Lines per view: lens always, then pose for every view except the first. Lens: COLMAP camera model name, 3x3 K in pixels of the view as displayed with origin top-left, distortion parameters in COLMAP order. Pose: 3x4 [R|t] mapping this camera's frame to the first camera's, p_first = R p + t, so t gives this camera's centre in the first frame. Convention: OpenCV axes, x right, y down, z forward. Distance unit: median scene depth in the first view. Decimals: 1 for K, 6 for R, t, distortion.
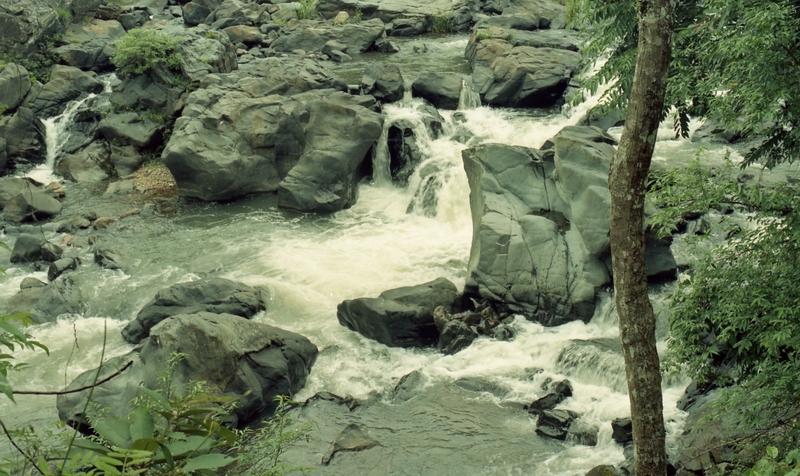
lens RADIAL K [[1231.2, 0, 400.0], [0, 1231.2, 238.0], [0, 0, 1]] dist [0.014634, 0.053783]
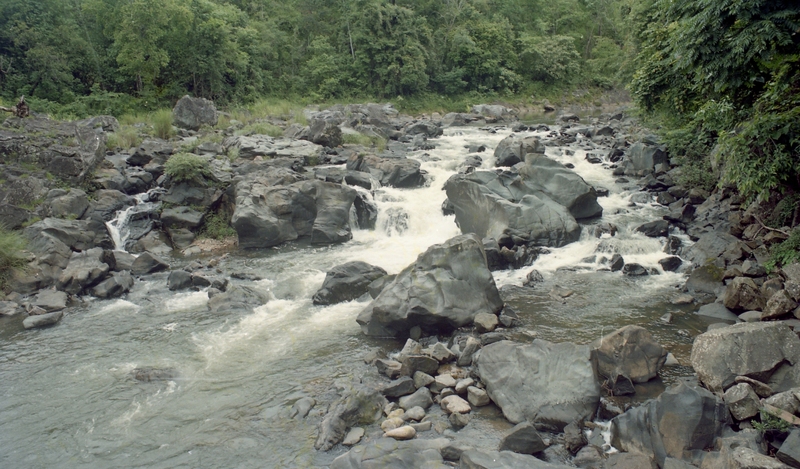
lens RADIAL K [[668.5, 0, 400.0], [0, 668.5, 234.5], [0, 0, 1]] dist [-0.012893, -0.000698]
pose [[0.857517, -0.101957, 0.504252, -0.406944], [0.199085, 0.969564, -0.142519, 0.102668], [-0.474373, 0.222601, 0.851715, 0.181112]]
